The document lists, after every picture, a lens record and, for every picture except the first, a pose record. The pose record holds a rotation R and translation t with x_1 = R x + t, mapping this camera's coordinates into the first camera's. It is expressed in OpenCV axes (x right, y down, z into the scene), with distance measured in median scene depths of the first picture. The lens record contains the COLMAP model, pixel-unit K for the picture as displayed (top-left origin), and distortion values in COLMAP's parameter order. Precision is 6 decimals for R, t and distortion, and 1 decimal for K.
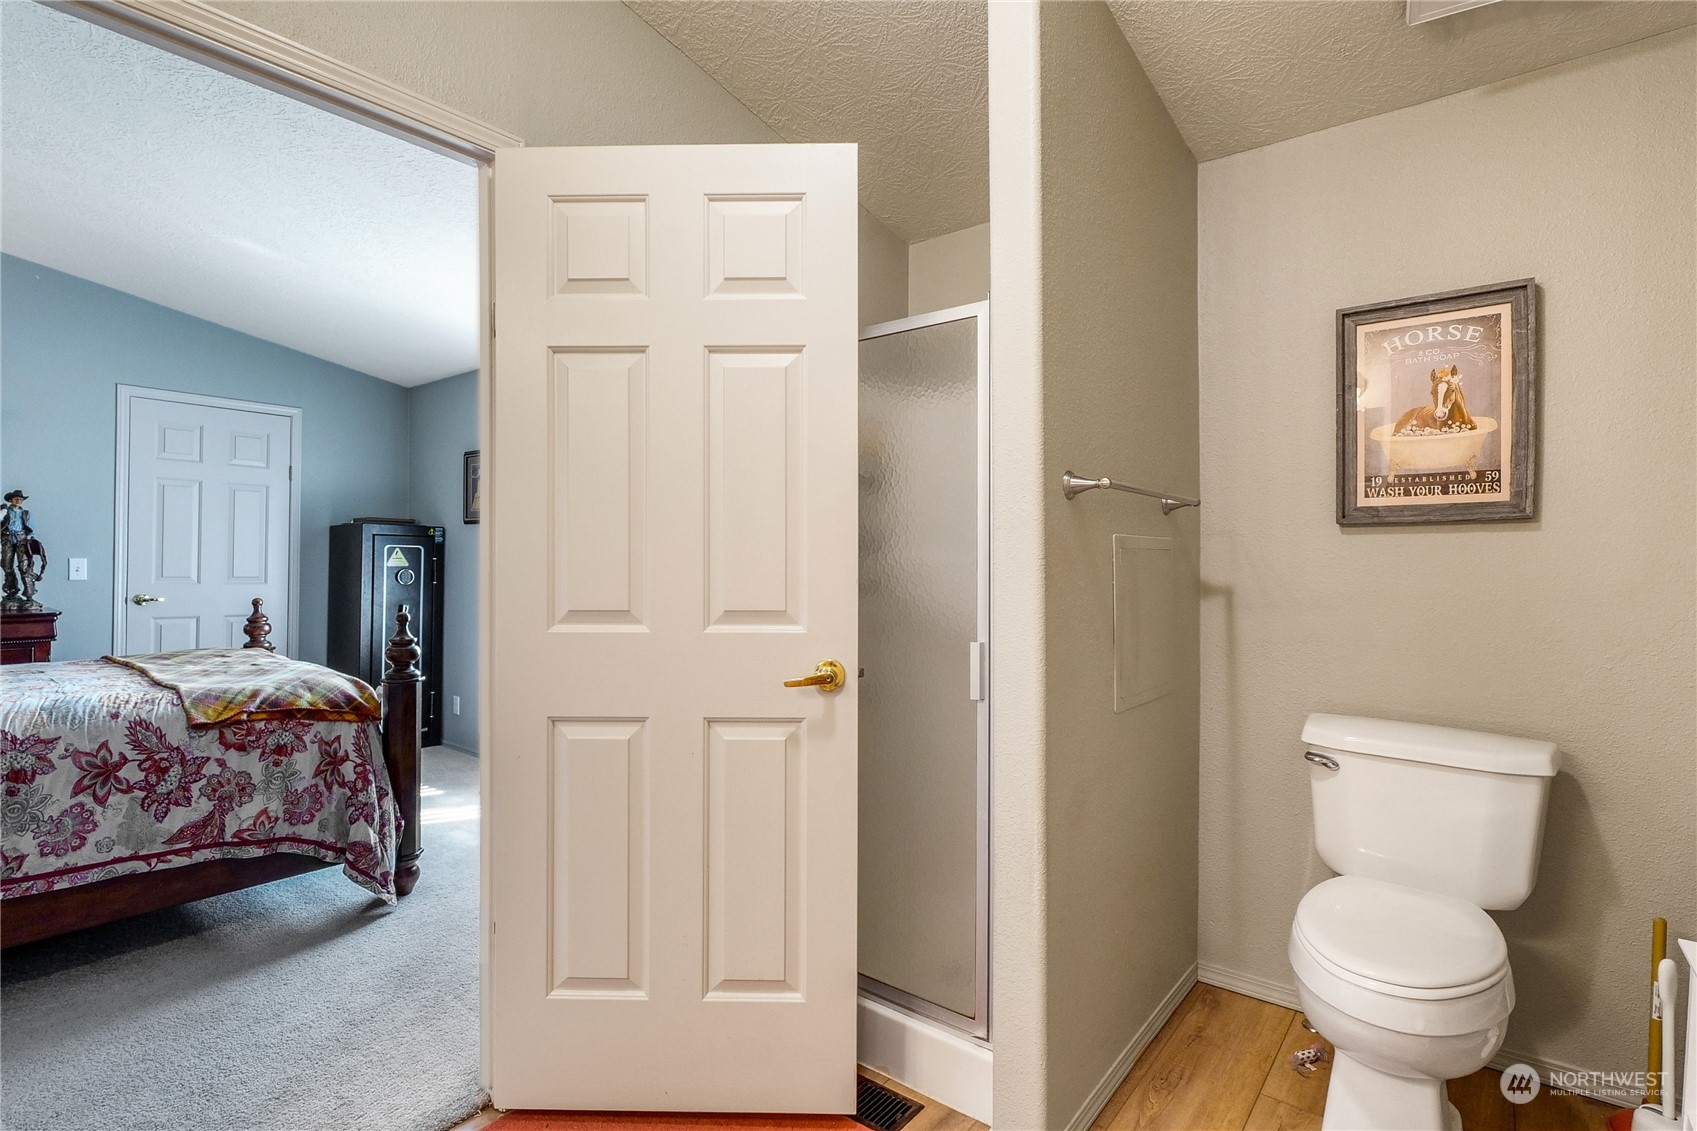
lens RADIAL K [[798.4, 0, 856.5], [0, 798.4, 559.0], [0, 0, 1]] dist [-0.017271, 0.001633]
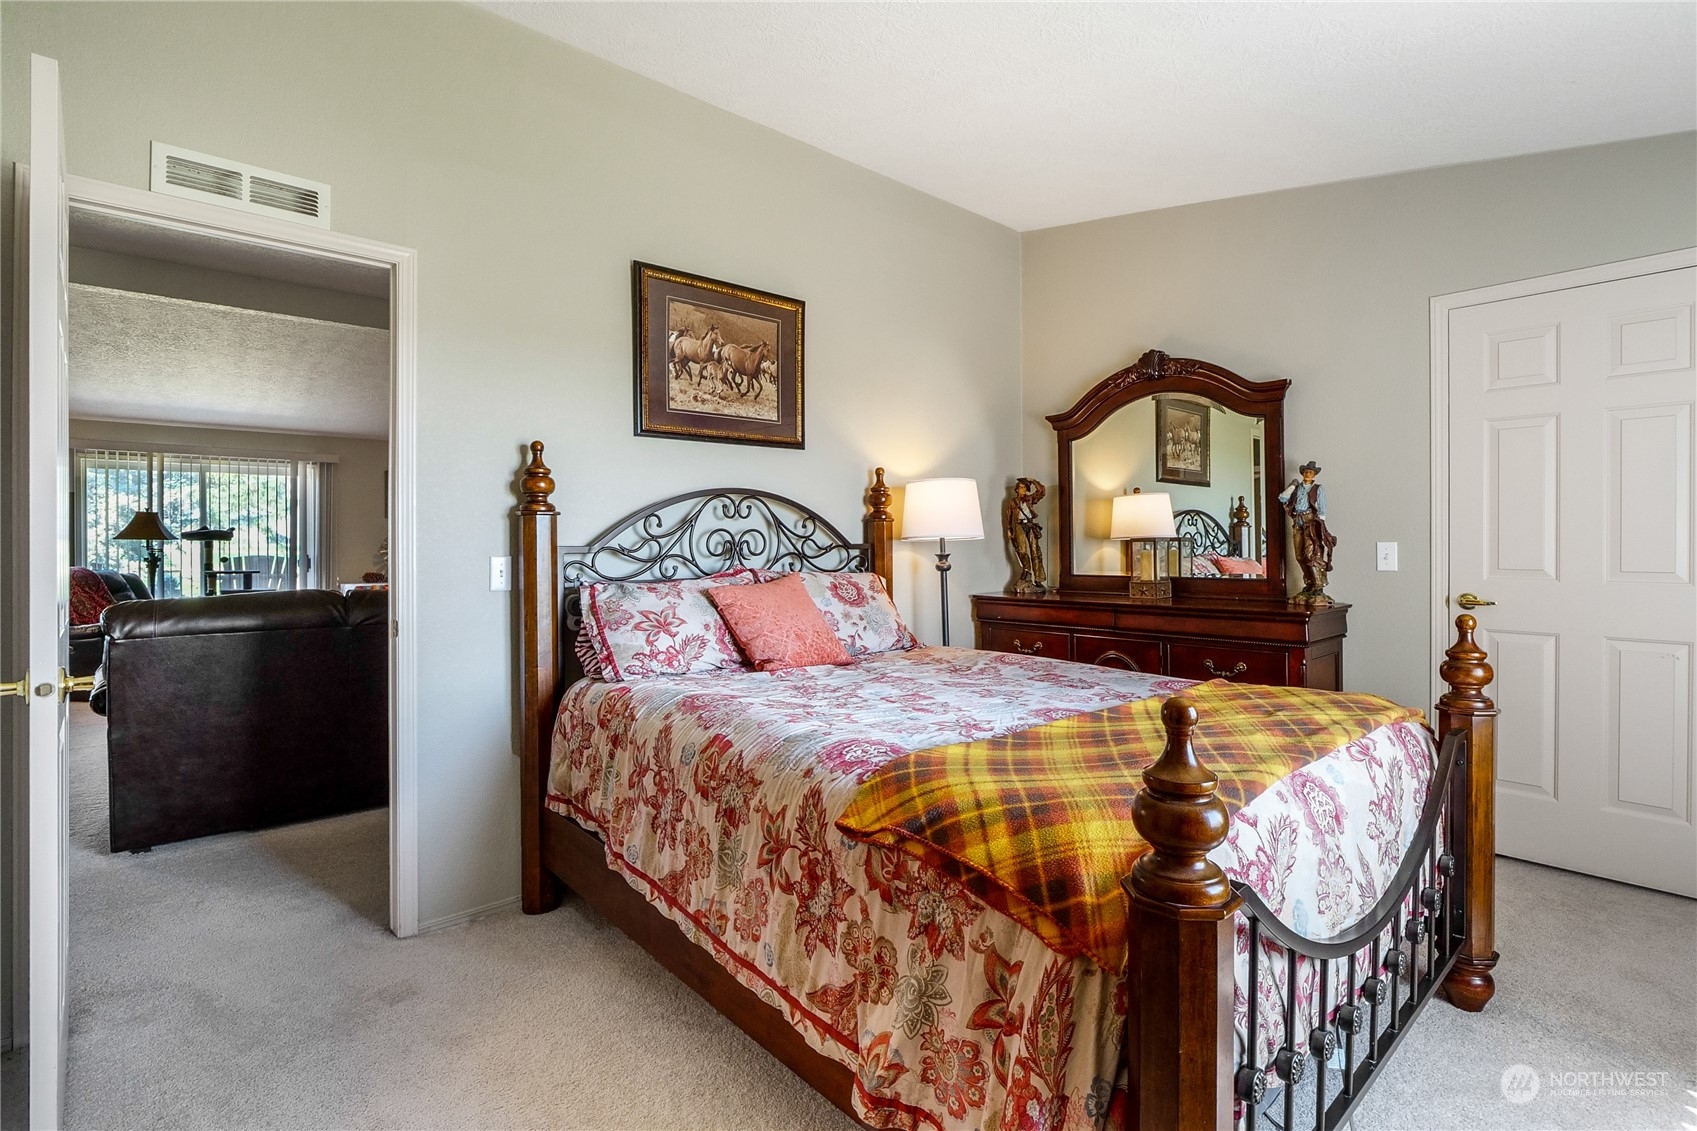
lens RADIAL K [[798.4, 0, 849.7], [0, 798.4, 547.9], [0, 0, 1]] dist [-0.017271, 0.001633]
pose [[-0.186129, -0.002402, -0.982522, -0.258979], [0.010313, 0.999937, -0.004398, 0.004603], [0.982471, -0.010951, -0.186093, 1.160682]]
